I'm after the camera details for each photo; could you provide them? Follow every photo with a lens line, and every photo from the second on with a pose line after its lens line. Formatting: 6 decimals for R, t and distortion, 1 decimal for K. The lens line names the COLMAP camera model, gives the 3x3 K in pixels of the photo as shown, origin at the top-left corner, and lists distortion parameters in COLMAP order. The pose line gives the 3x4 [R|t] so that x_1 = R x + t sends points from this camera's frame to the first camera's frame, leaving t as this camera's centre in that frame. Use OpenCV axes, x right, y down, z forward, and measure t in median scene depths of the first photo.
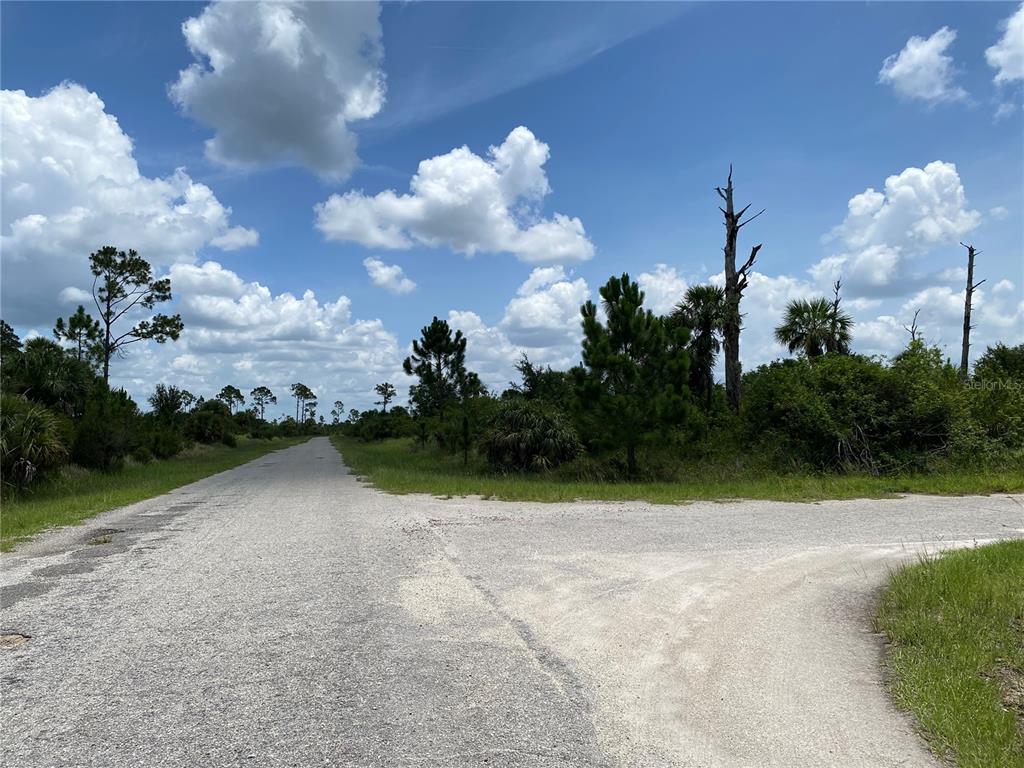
lens RADIAL K [[796.4, 0, 512.0], [0, 796.4, 384.0], [0, 0, 1]] dist [0.003233, 0.003533]
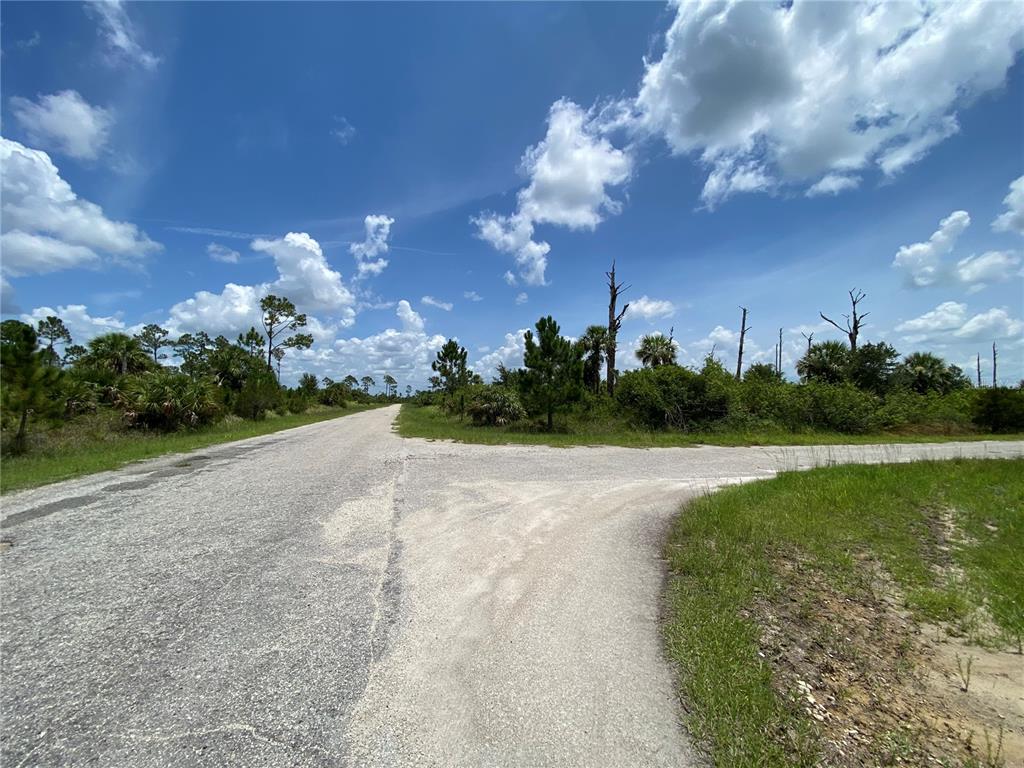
lens RADIAL K [[414.8, 0, 507.4], [0, 414.8, 384.6], [0, 0, 1]] dist [0.020308, -0.020718]
pose [[0.999575, 0.027075, 0.010834, 0.031777], [-0.027212, 0.999548, 0.012757, 0.004001], [-0.010484, -0.013046, 0.999860, 0.055328]]
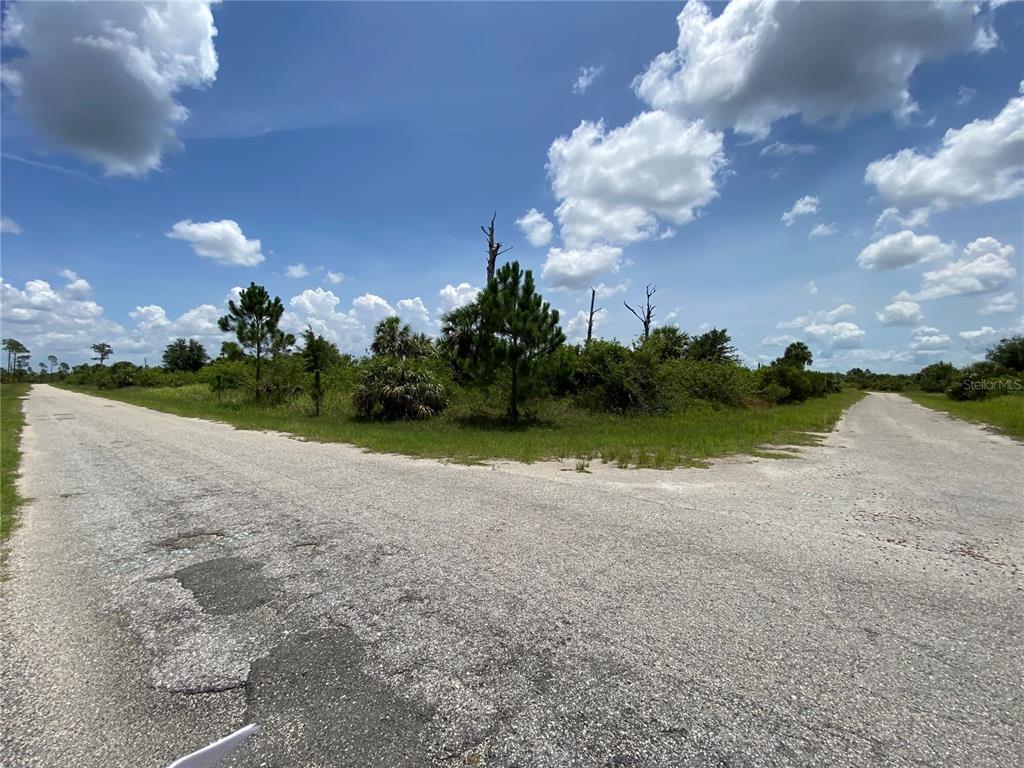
lens RADIAL K [[414.8, 0, 507.4], [0, 414.8, 384.6], [0, 0, 1]] dist [0.020308, -0.020718]
pose [[0.799579, 0.011714, 0.600447, -0.199153], [-0.048018, 0.997856, 0.044477, 0.020818], [-0.598638, -0.064395, 0.798427, 0.350940]]
